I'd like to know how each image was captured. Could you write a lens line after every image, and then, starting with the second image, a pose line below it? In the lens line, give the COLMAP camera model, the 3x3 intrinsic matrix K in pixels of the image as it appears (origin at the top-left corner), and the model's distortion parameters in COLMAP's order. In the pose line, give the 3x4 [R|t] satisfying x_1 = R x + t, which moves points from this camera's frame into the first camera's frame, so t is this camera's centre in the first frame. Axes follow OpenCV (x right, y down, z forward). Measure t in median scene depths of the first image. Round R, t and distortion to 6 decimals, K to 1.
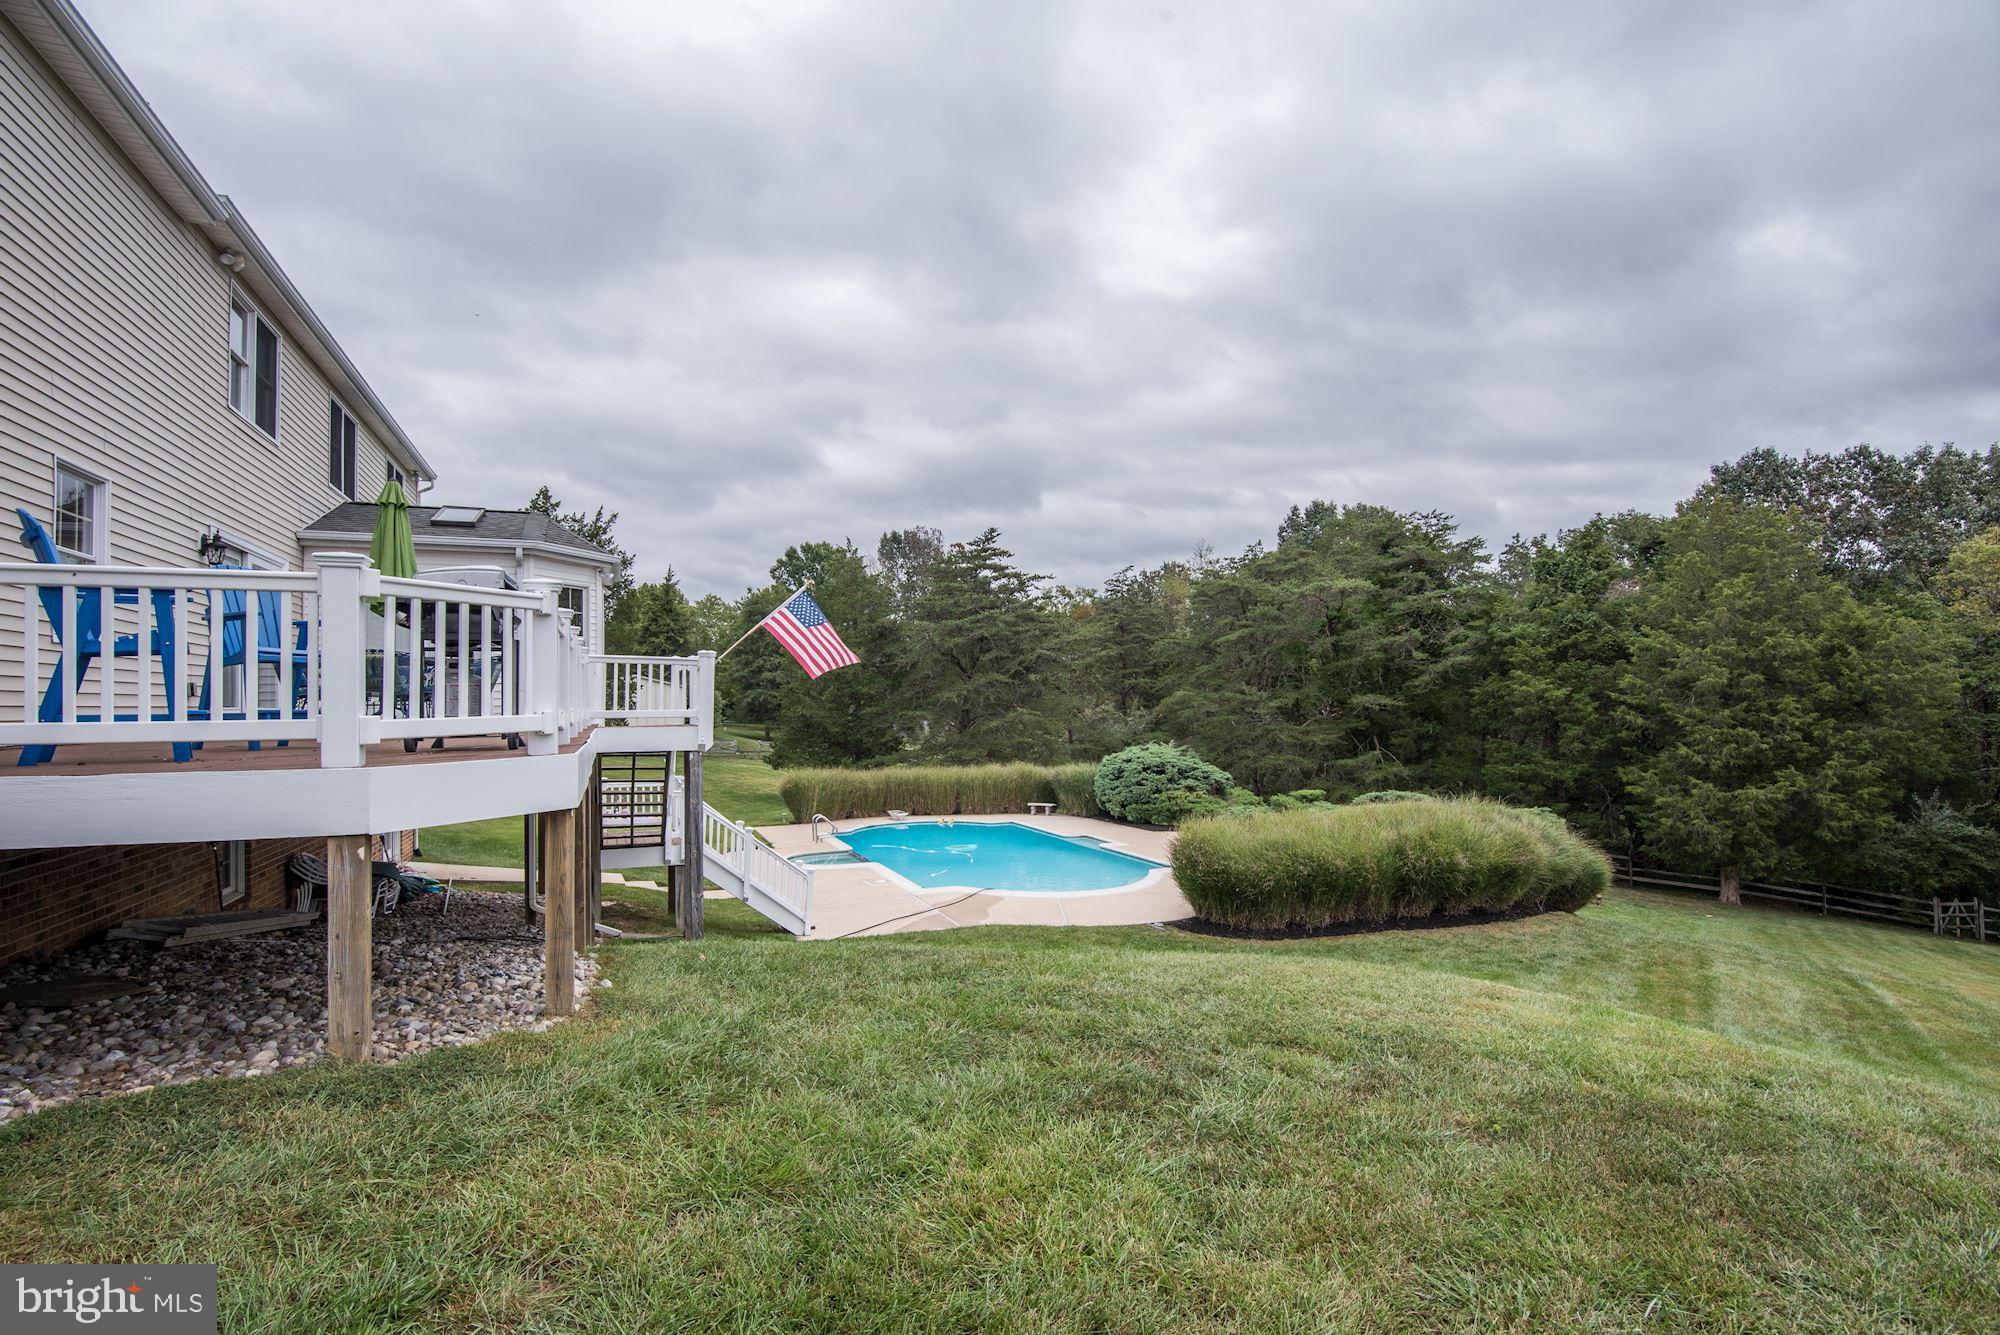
lens RADIAL K [[980.0, 0, 1000.0], [0, 980.0, 667.5], [0, 0, 1]] dist [-0.000521, 0.000068]
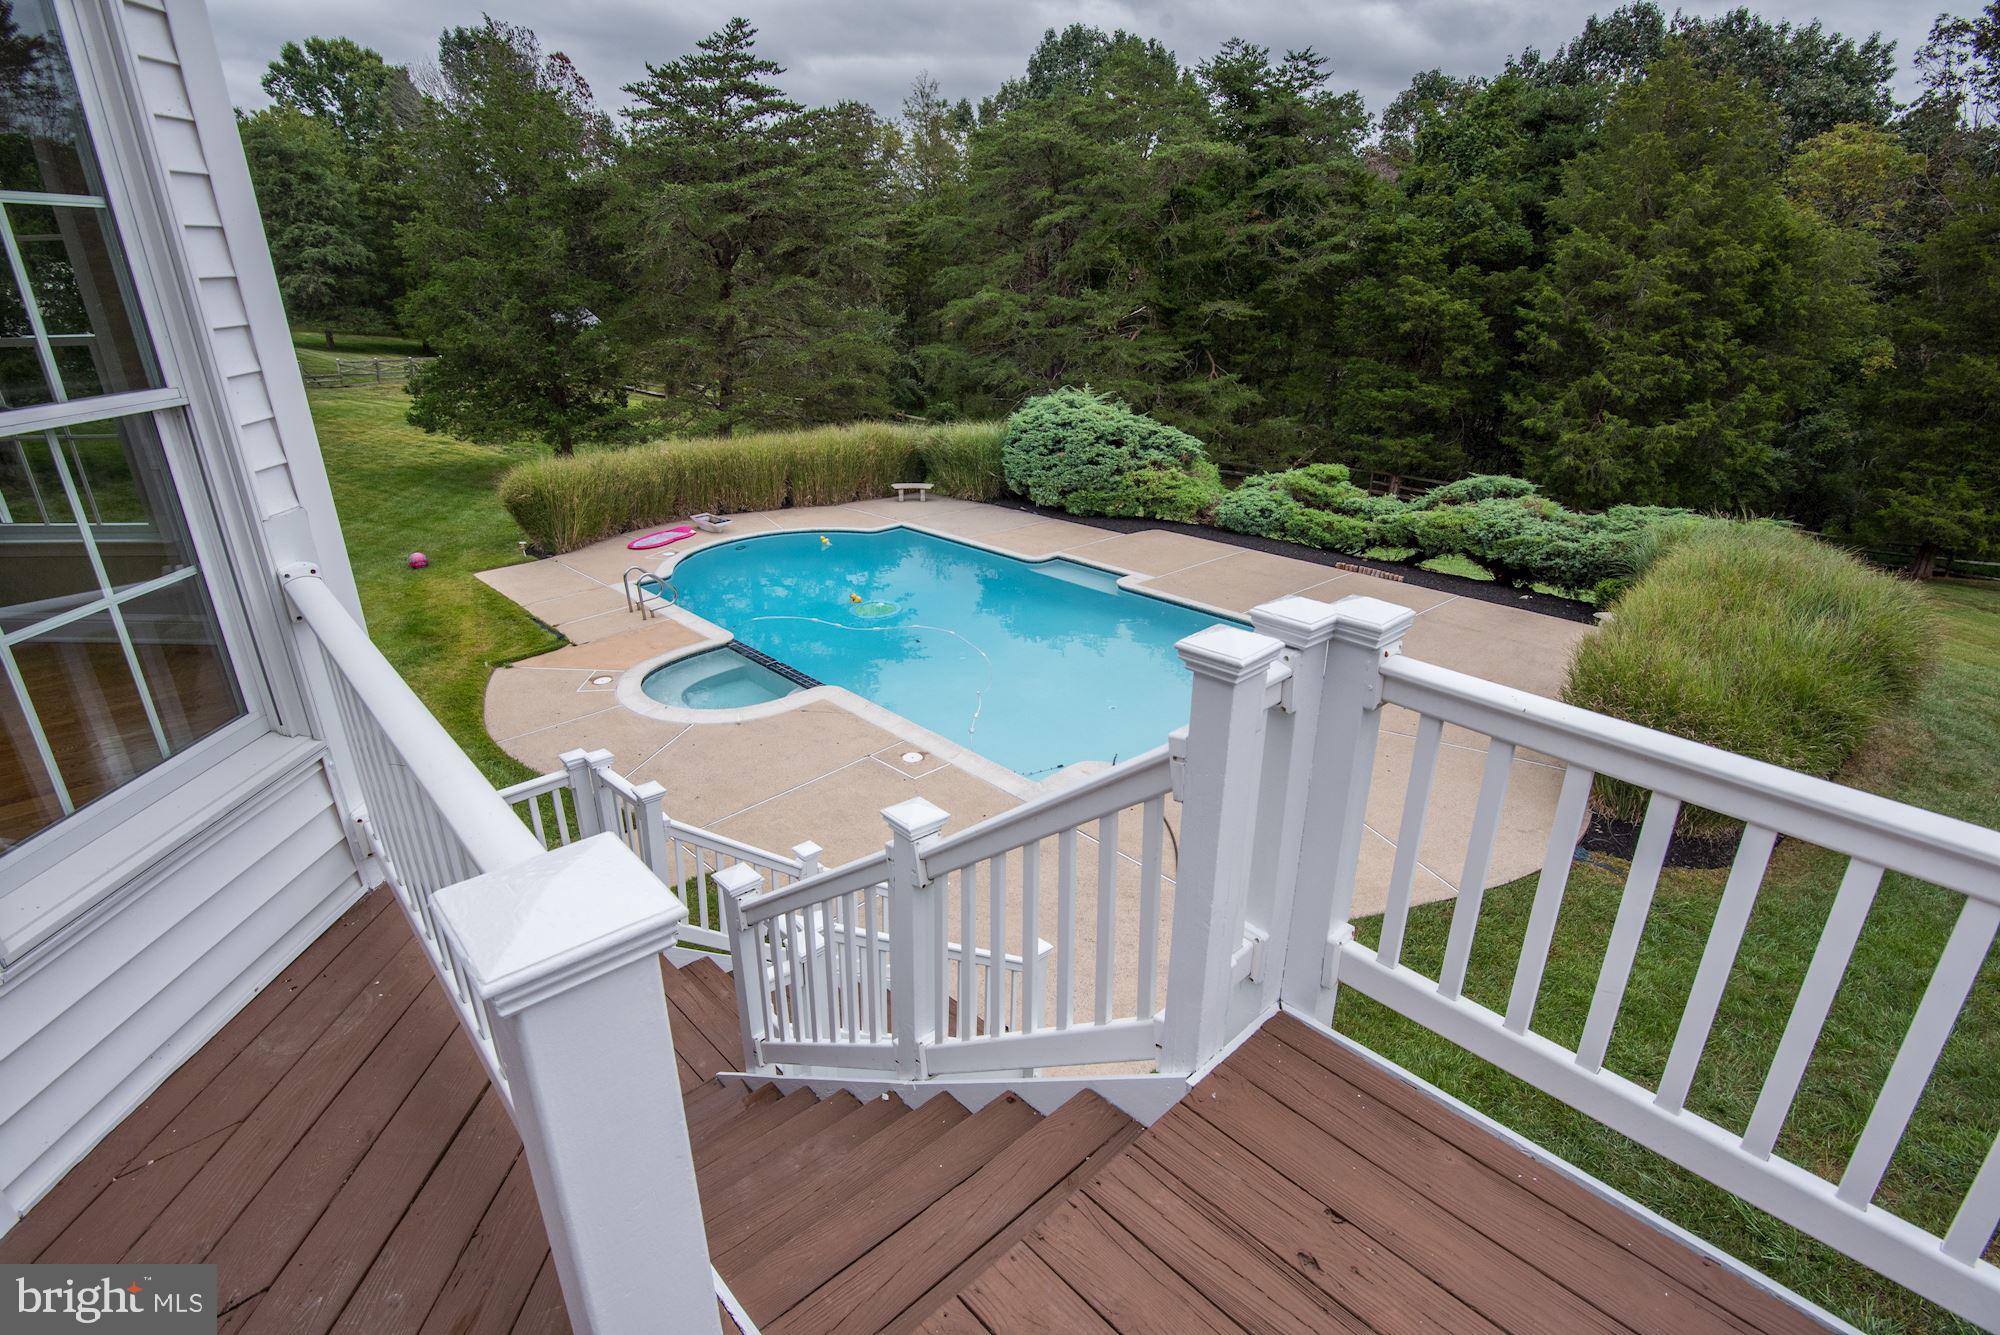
lens RADIAL K [[982.8, 0, 1000.0], [0, 982.8, 667.5], [0, 0, 1]] dist [-0.017600, -0.000020]
pose [[0.929816, -0.130800, 0.343997, -0.149163], [-0.019758, 0.915621, 0.401556, -0.021325], [-0.367494, -0.380170, 0.848775, 0.325109]]
